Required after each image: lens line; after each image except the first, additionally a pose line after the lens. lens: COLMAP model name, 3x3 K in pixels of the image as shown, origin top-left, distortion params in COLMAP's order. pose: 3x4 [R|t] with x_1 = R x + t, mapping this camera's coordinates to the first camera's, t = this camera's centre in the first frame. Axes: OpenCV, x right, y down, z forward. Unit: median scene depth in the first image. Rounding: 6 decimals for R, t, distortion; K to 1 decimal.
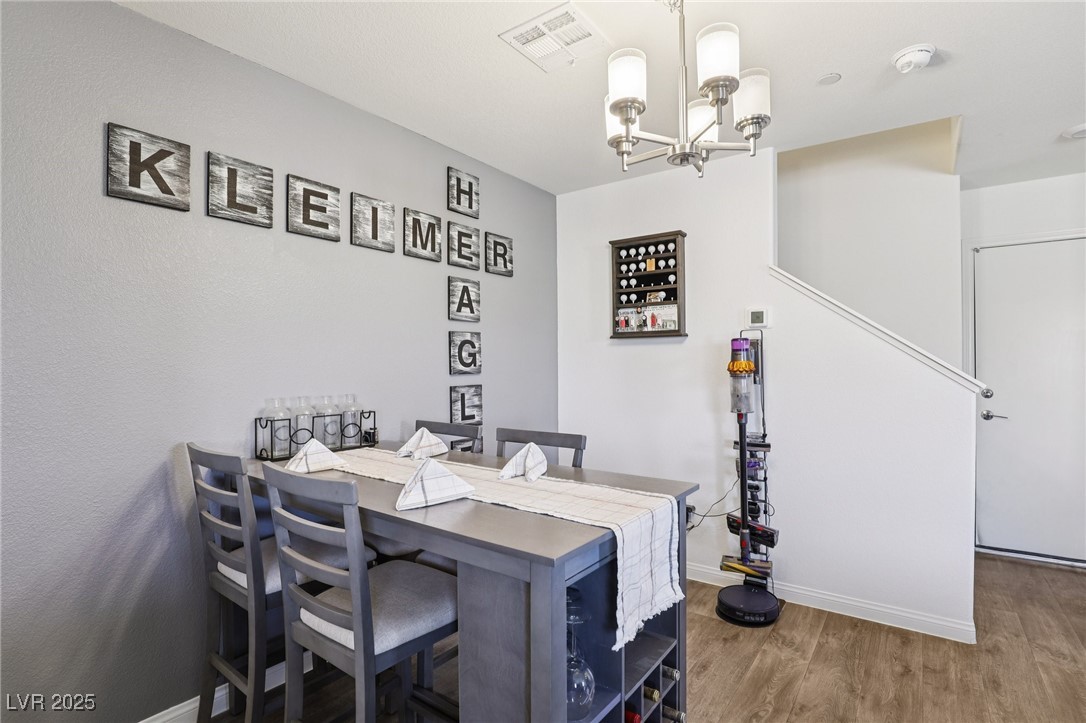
lens RADIAL K [[518.0, 0, 542.2], [0, 518.0, 365.1], [0, 0, 1]] dist [-0.030401, 0.002143]
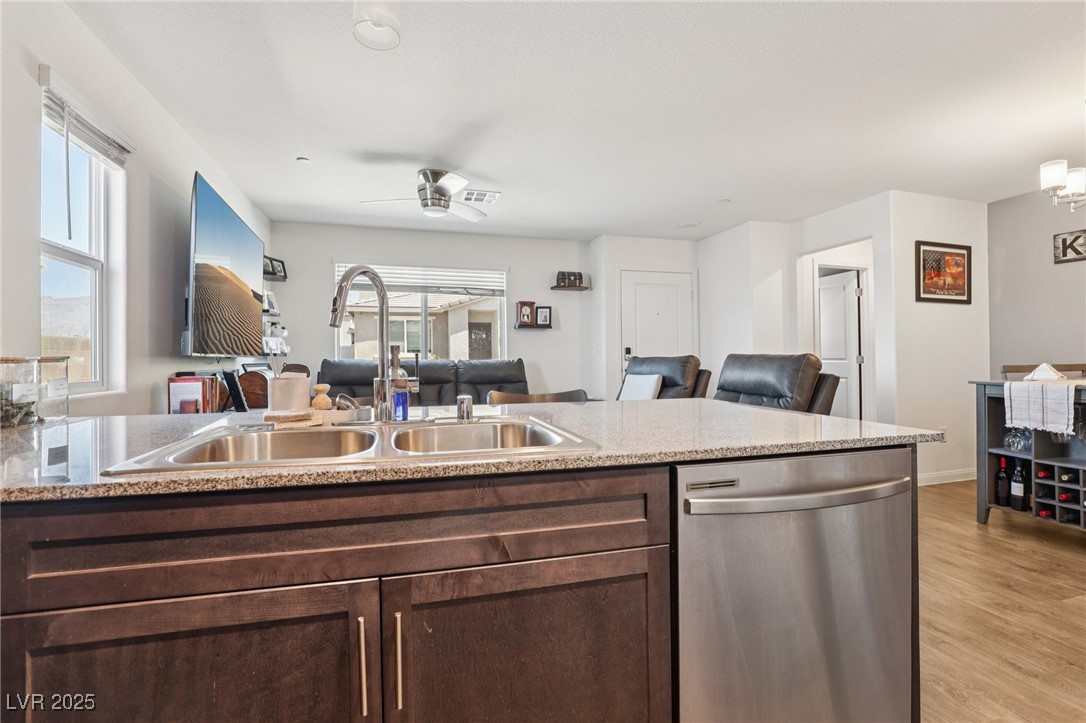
lens RADIAL K [[489.2, 0, 541.9], [0, 489.2, 355.9], [0, 0, 1]] dist [-0.023146, 0.000323]
pose [[-0.607590, 0.004081, -0.794240, 1.482912], [0.006693, 0.999978, 0.000018, 0.061982], [0.794222, -0.005305, -0.607604, 0.228658]]
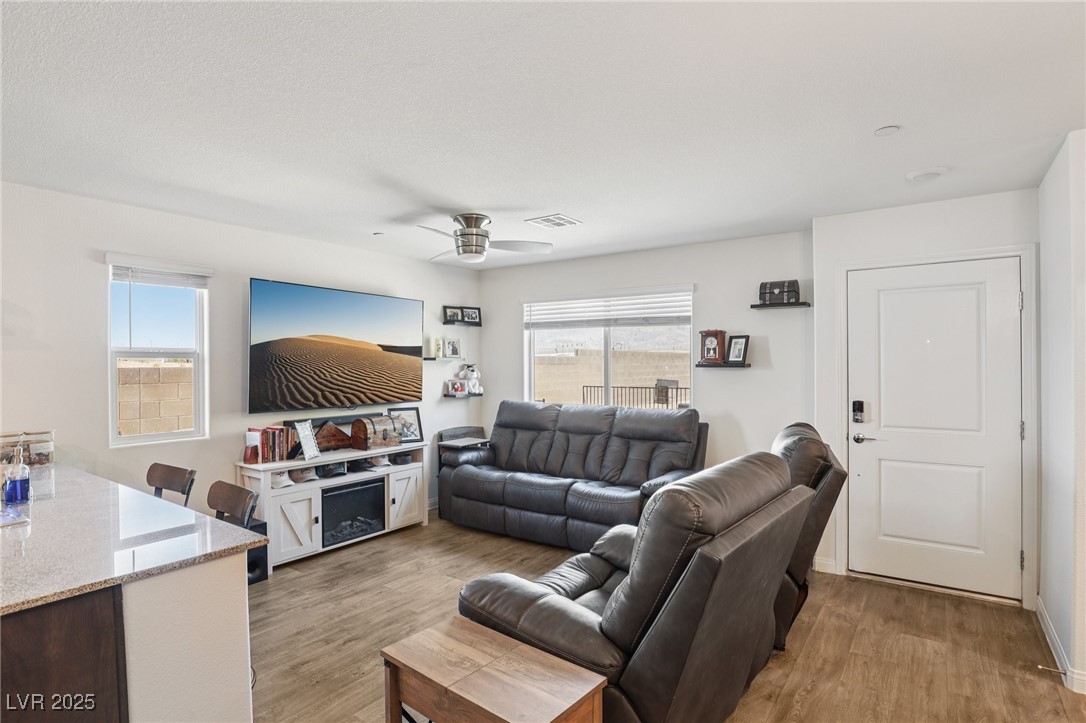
lens RADIAL K [[570.7, 0, 559.3], [0, 570.7, 364.7], [0, 0, 1]] dist [-0.000282, -0.000196]
pose [[-0.999414, 0.004928, -0.033883, 0.460152], [0.004890, 0.999987, 0.001196, -0.061307], [0.033888, 0.001029, -0.999425, 0.639718]]
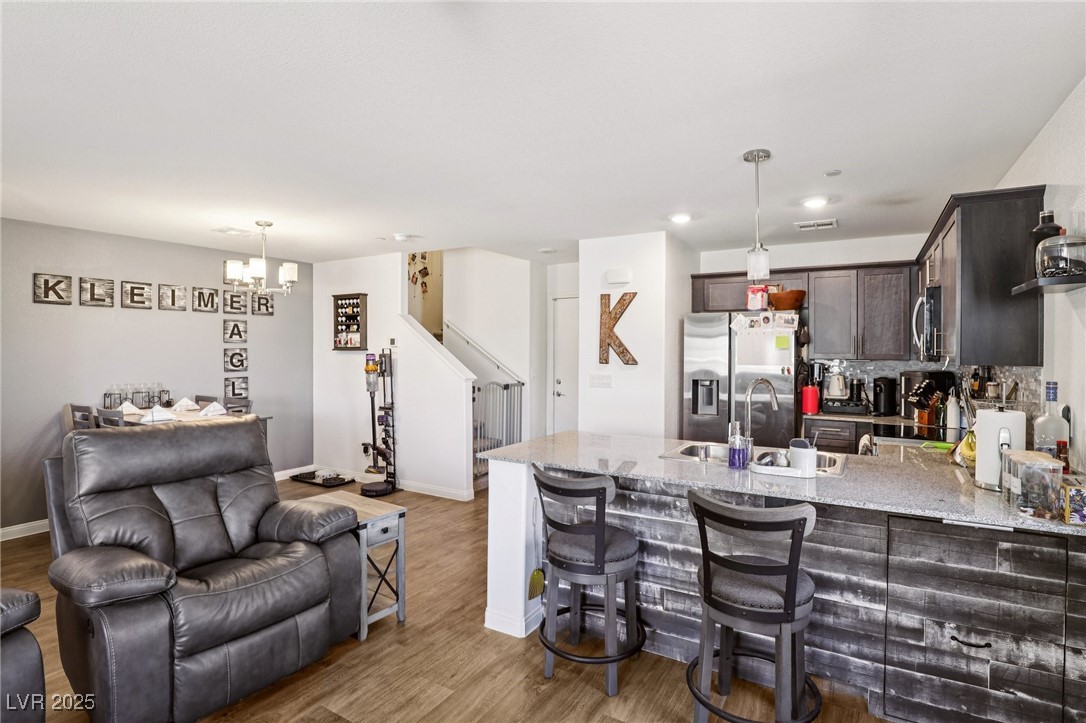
lens RADIAL K [[538.3, 0, 546.7], [0, 538.3, 350.3], [0, 0, 1]] dist [-0.034181, 0.009938]
pose [[0.995436, 0.003557, 0.095366, 0.791458], [-0.003729, 0.999992, 0.001625, -0.065992], [-0.095360, -0.001973, 0.995441, -1.024141]]
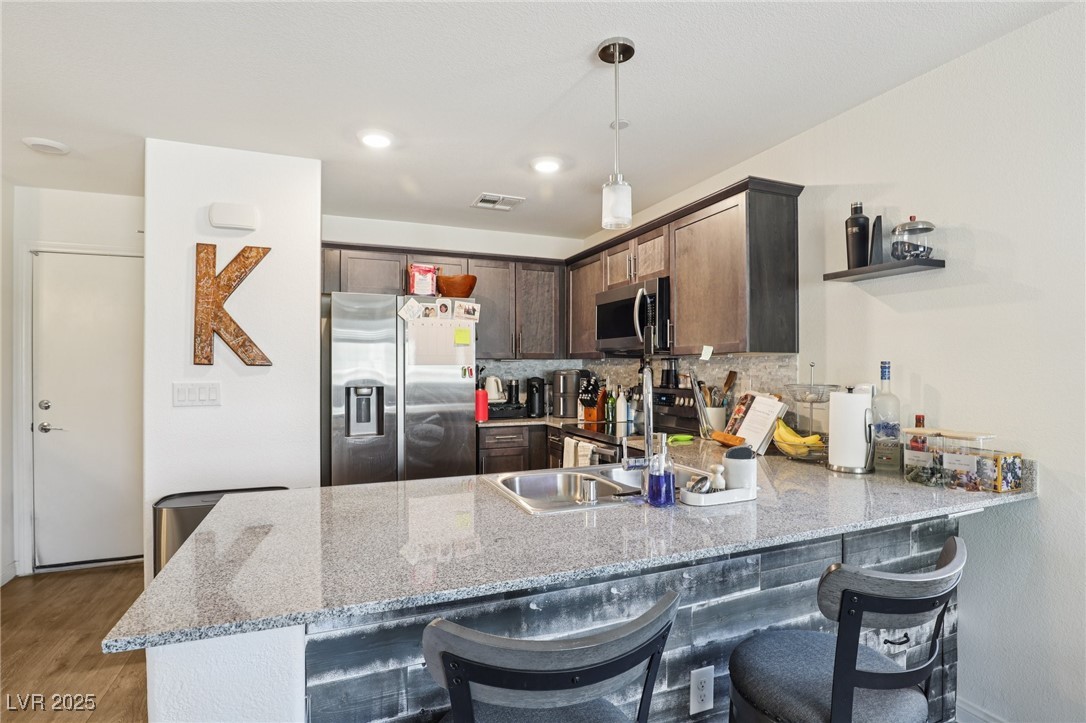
lens RADIAL K [[533.2, 0, 538.2], [0, 533.2, 365.6], [0, 0, 1]] dist [-0.030212, 0.000413]
pose [[0.524526, 0.001260, 0.851394, 0.641767], [0.000731, 0.999998, -0.001930, -0.018363], [-0.851394, 0.001635, 0.524524, -0.363593]]
